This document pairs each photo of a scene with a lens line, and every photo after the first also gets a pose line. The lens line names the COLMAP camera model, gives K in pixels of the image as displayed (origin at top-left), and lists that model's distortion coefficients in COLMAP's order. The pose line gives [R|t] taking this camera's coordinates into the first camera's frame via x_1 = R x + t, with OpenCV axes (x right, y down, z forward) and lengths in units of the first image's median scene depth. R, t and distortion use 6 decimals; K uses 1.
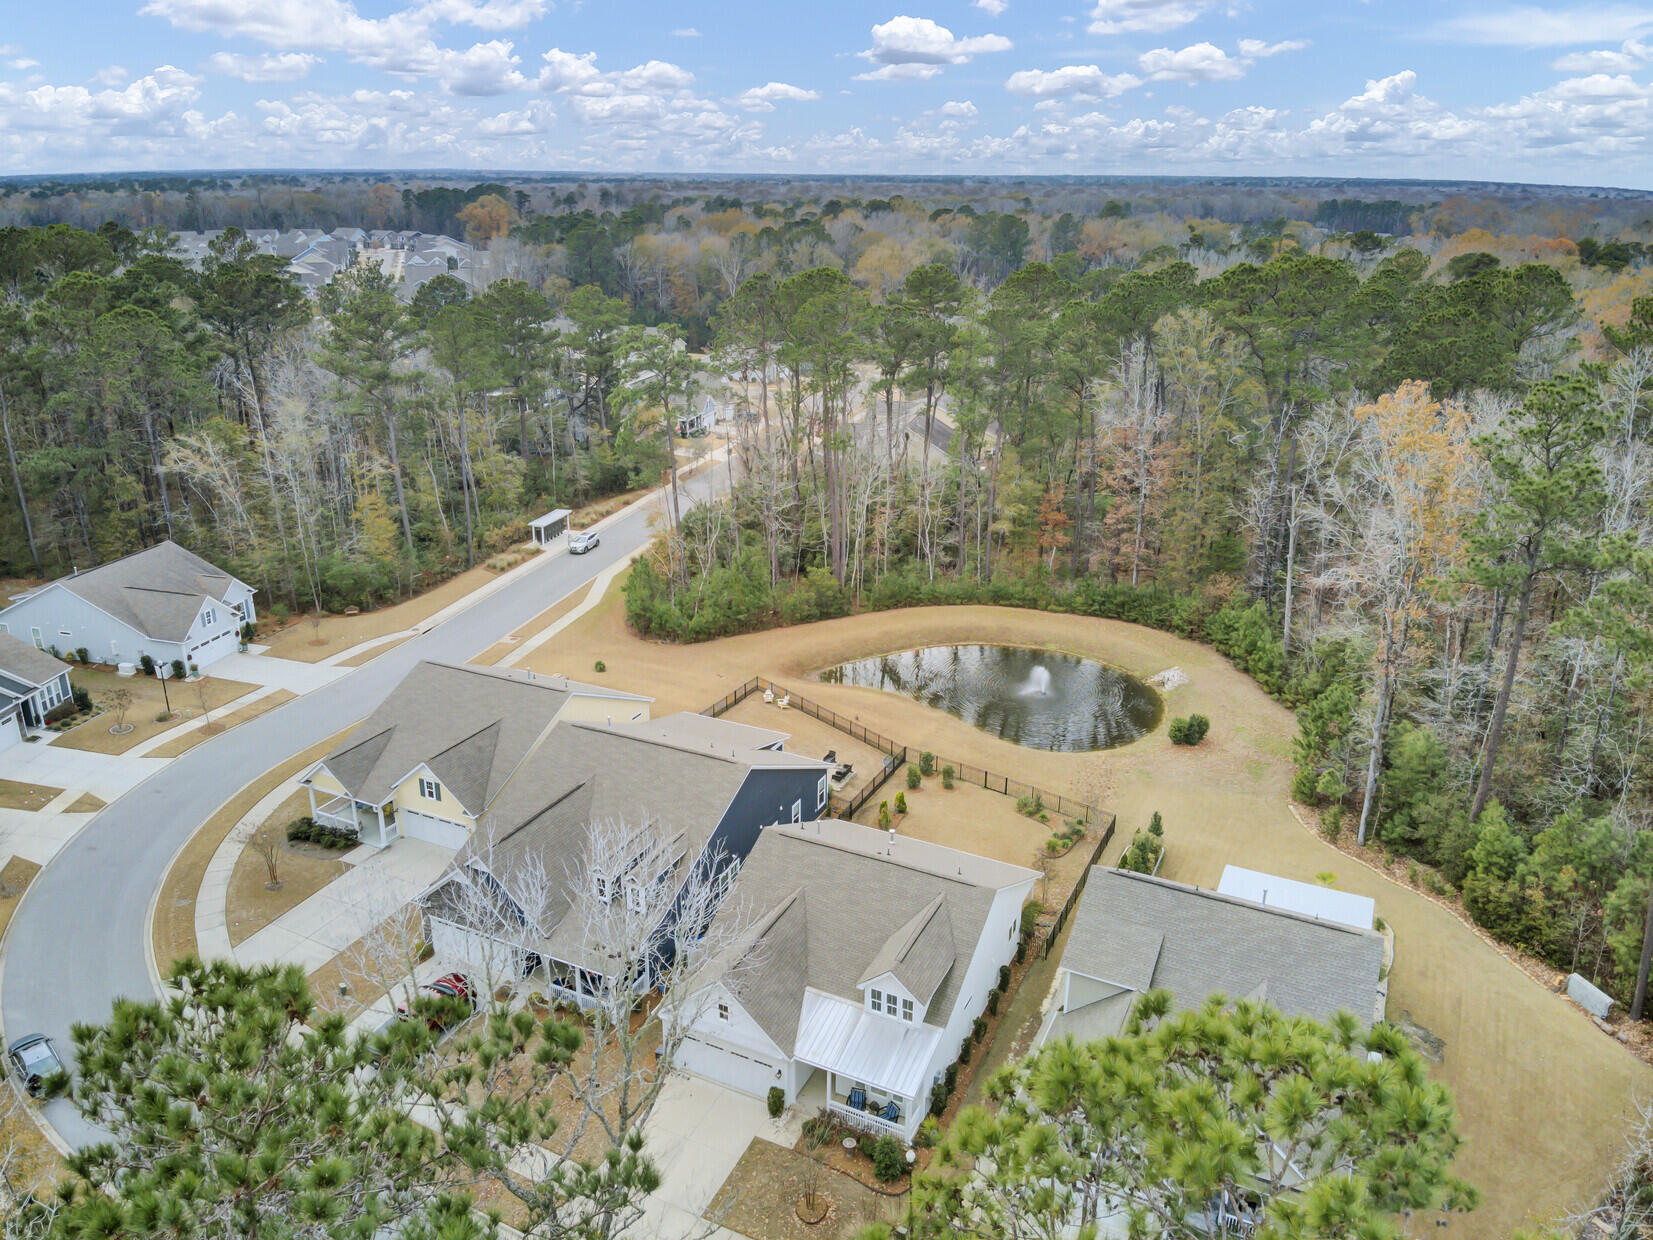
lens RADIAL K [[1184.0, 0, 822.5], [0, 1184.0, 619.8], [0, 0, 1]] dist [0.138798, -0.251080]
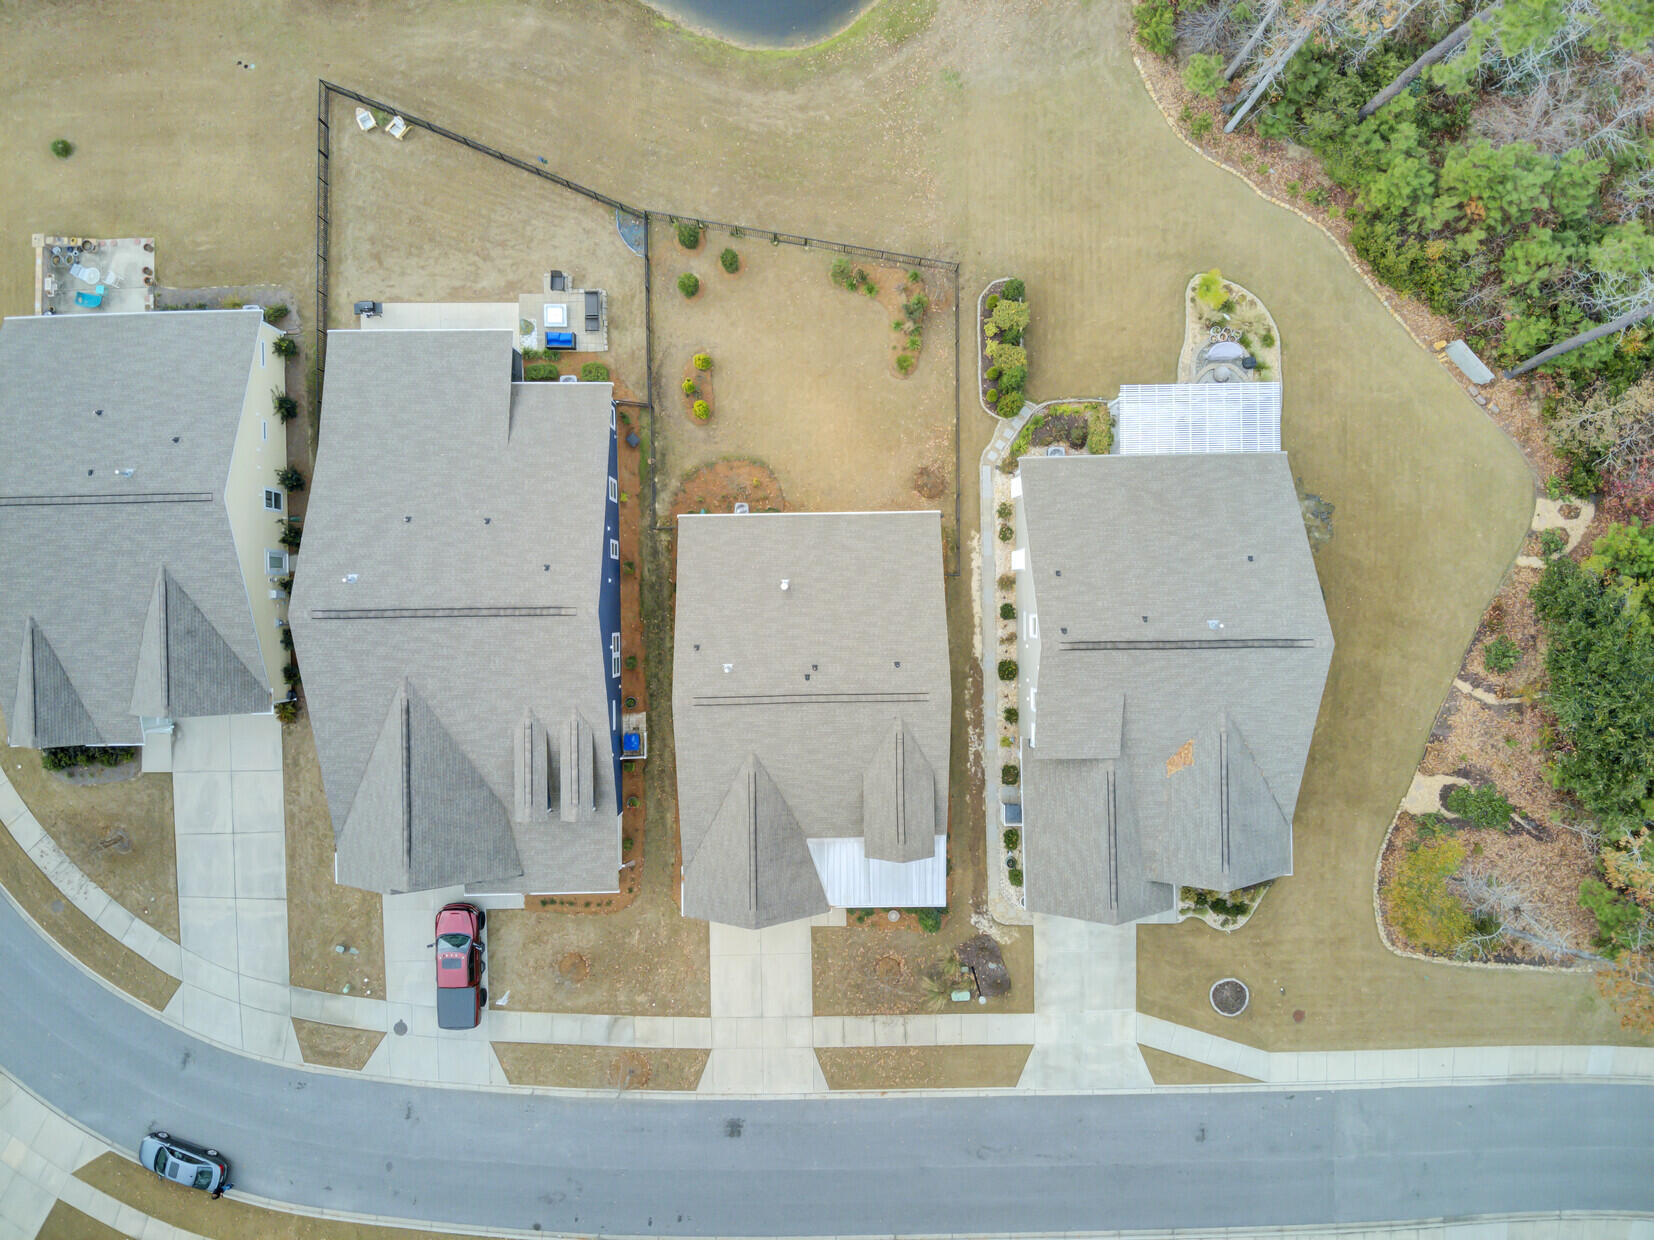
lens RADIAL K [[1184.7, 0, 823.0], [0, 1184.7, 619.8], [0, 0, 1]] dist [0.138798, -0.251080]
pose [[0.891974, -0.452033, -0.006902, 0.079632], [0.161884, 0.305109, 0.938457, -0.612534], [-0.422108, -0.838197, 0.345327, 0.683496]]
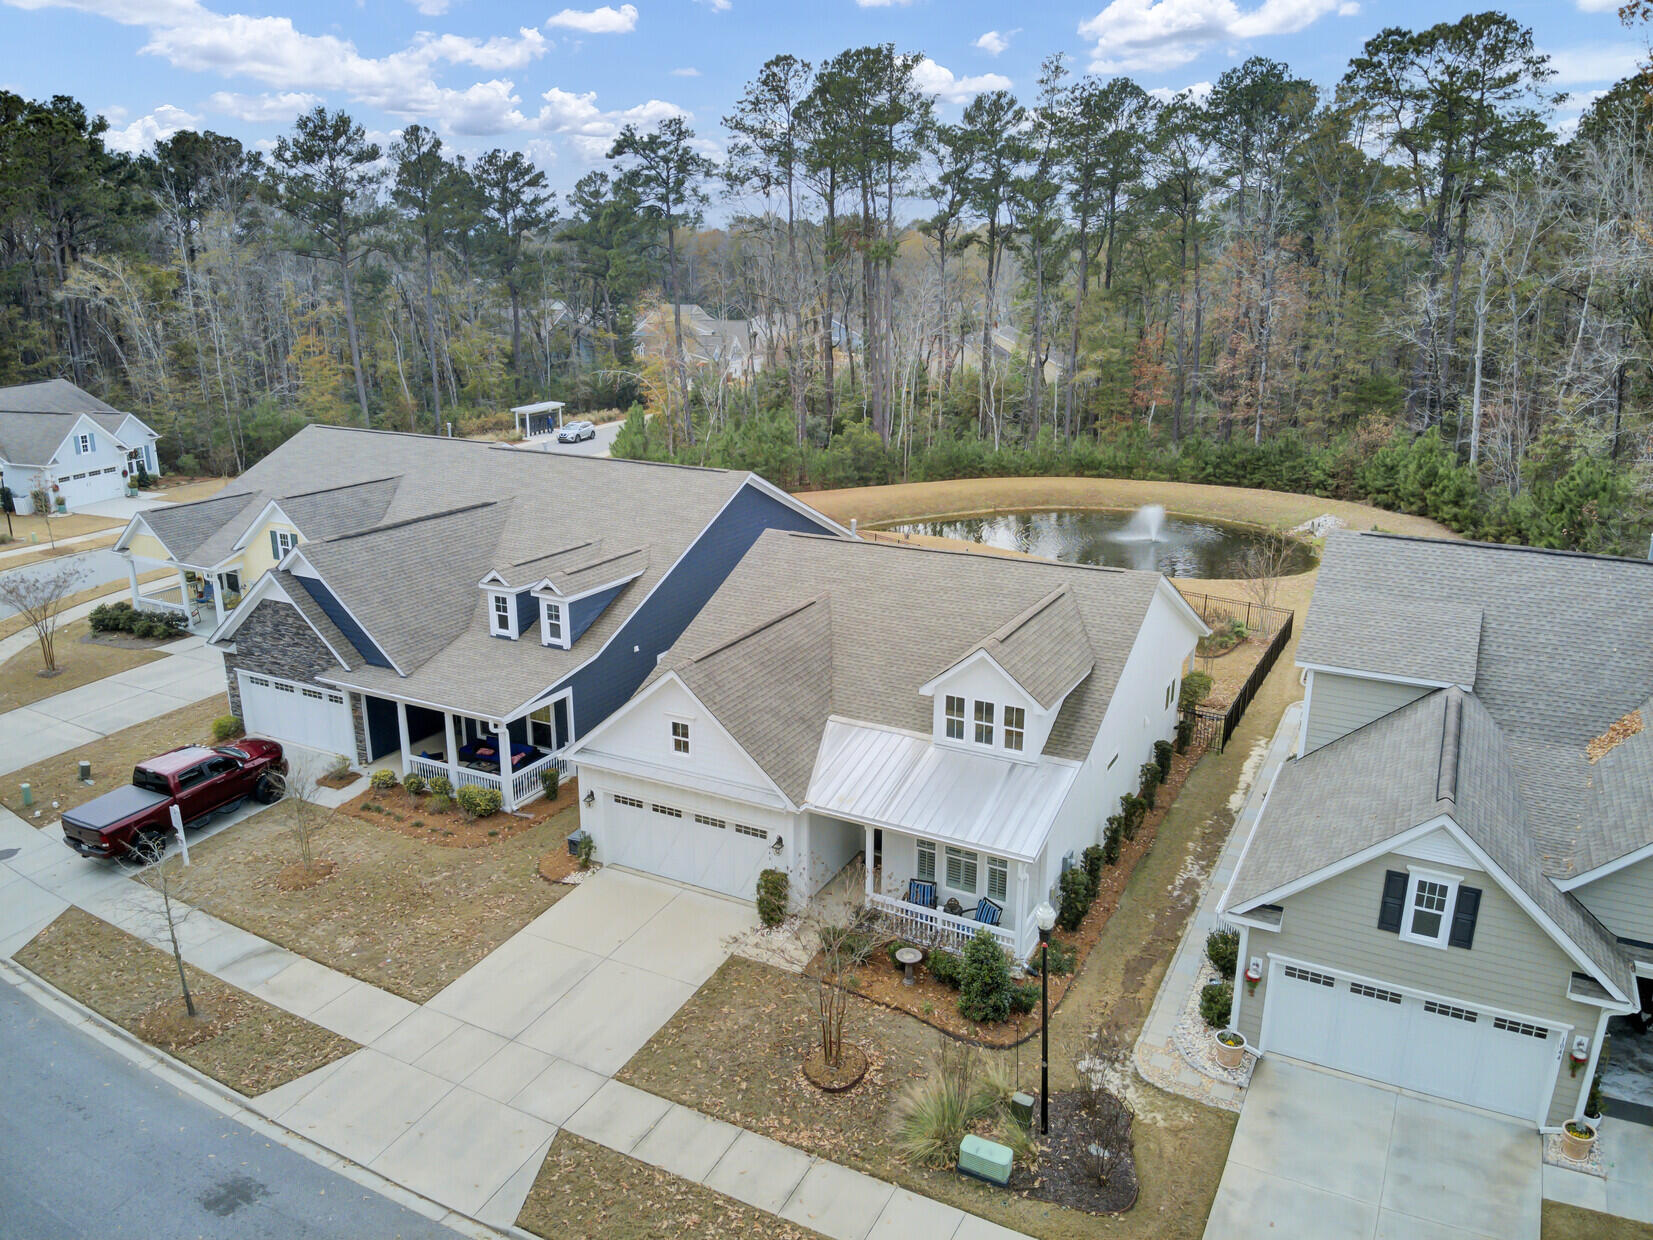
lens RADIAL K [[1184.0, 0, 822.5], [0, 1184.0, 619.8], [0, 0, 1]] dist [0.138798, -0.251080]
pose [[0.999419, -0.000111, -0.034085, 0.002095], [-0.002054, 0.997981, -0.063485, 0.254717], [0.034023, 0.063518, 0.997401, 0.373212]]
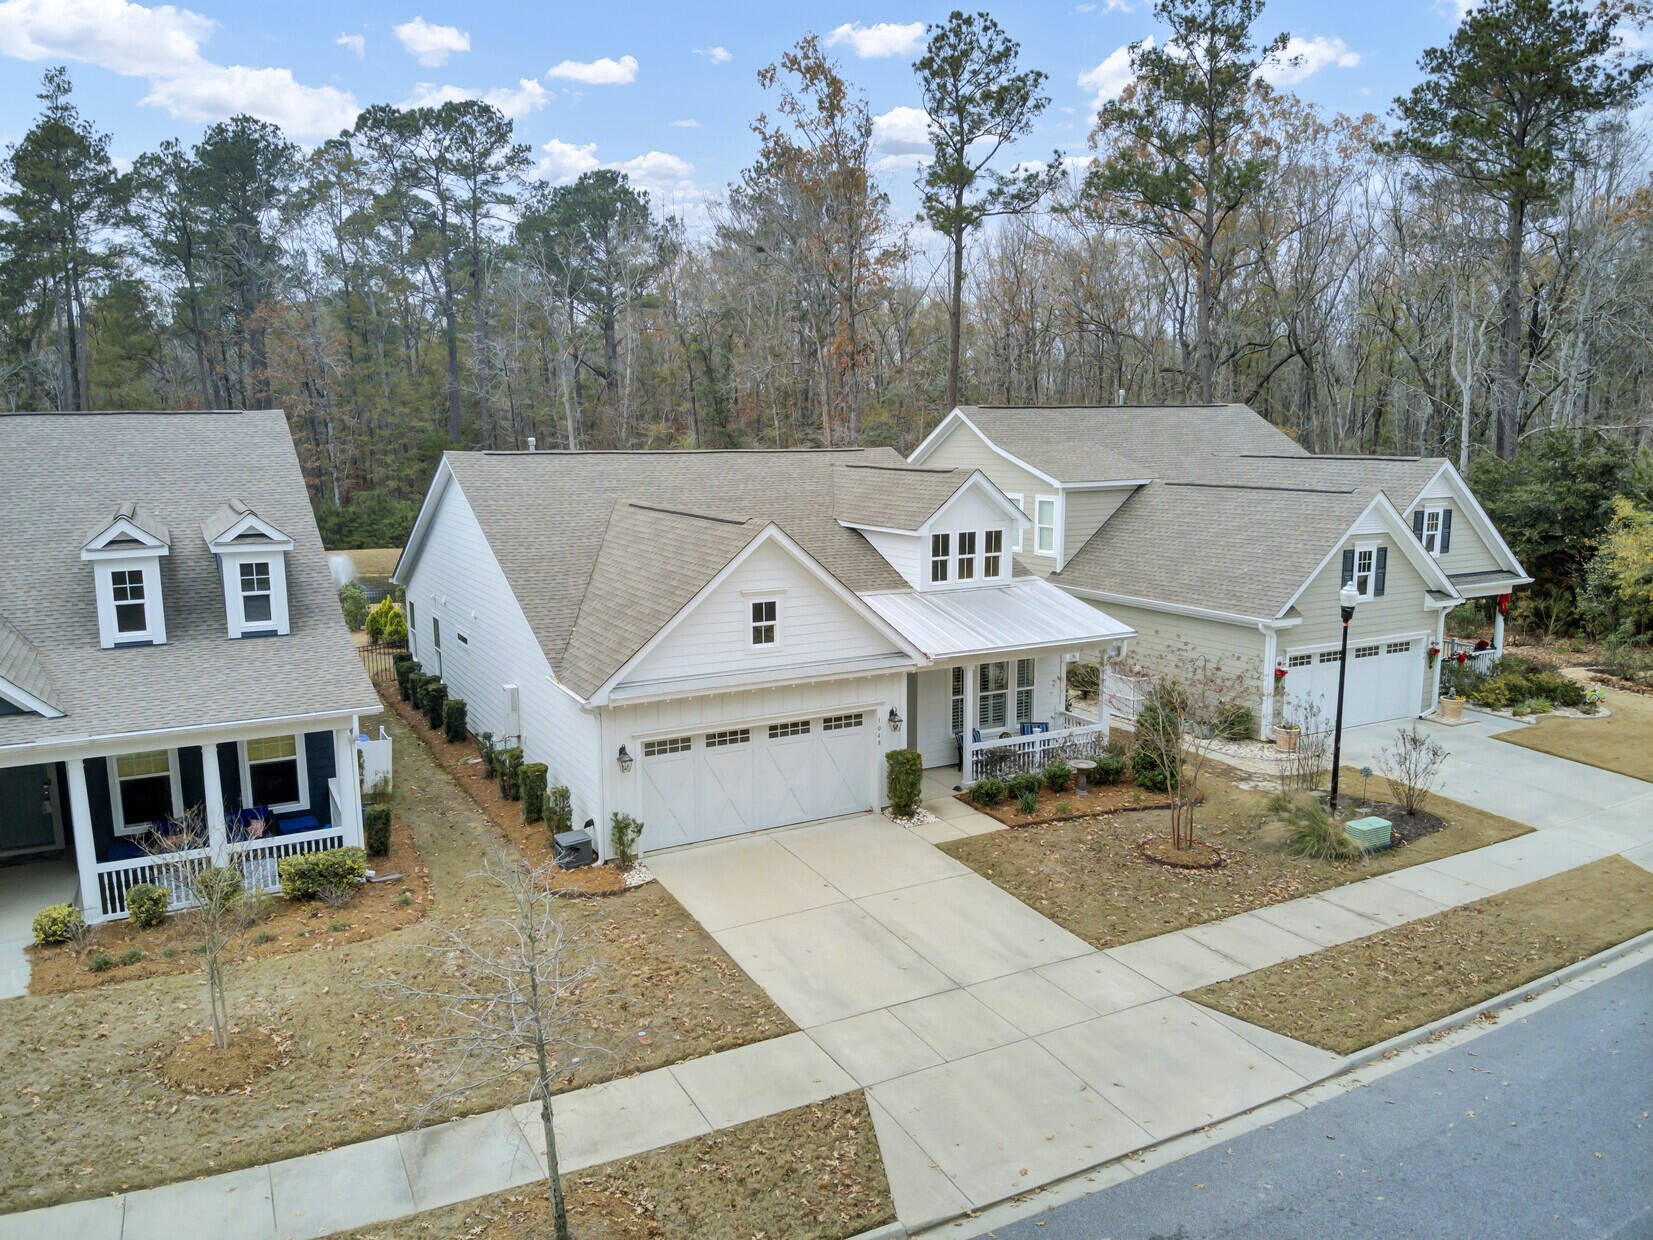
lens RADIAL K [[1184.0, 0, 822.5], [0, 1184.0, 619.8], [0, 0, 1]] dist [0.138798, -0.251080]
pose [[0.580767, -0.146058, 0.800860, -0.333976], [0.291585, 0.955824, -0.037132, 0.288002], [-0.760058, 0.255084, 0.597699, 0.609878]]
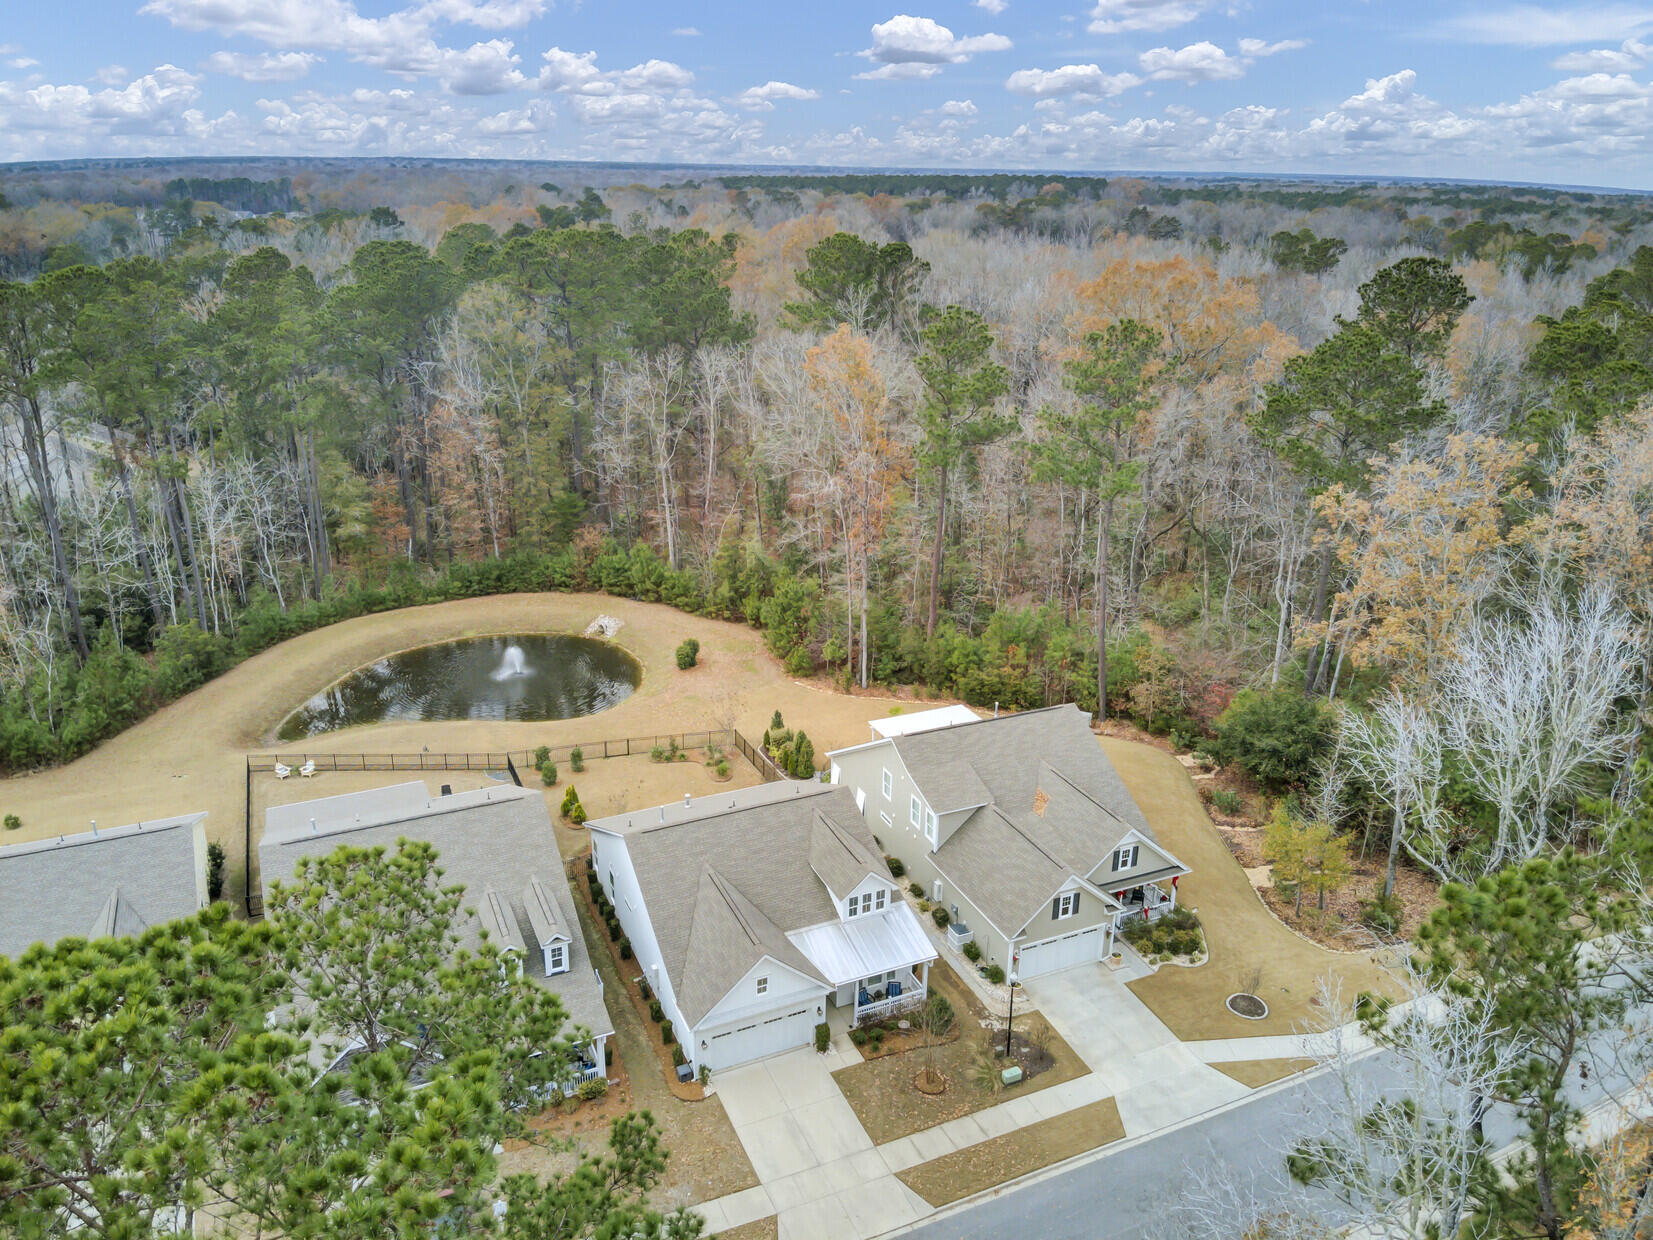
lens RADIAL K [[1184.0, 0, 822.5], [0, 1184.0, 619.8], [0, 0, 1]] dist [0.138798, -0.251080]
pose [[0.637922, -0.271463, 0.720668, -0.577451], [0.259649, 0.956833, 0.130586, -0.073361], [-0.725008, 0.103817, 0.680871, 0.199121]]
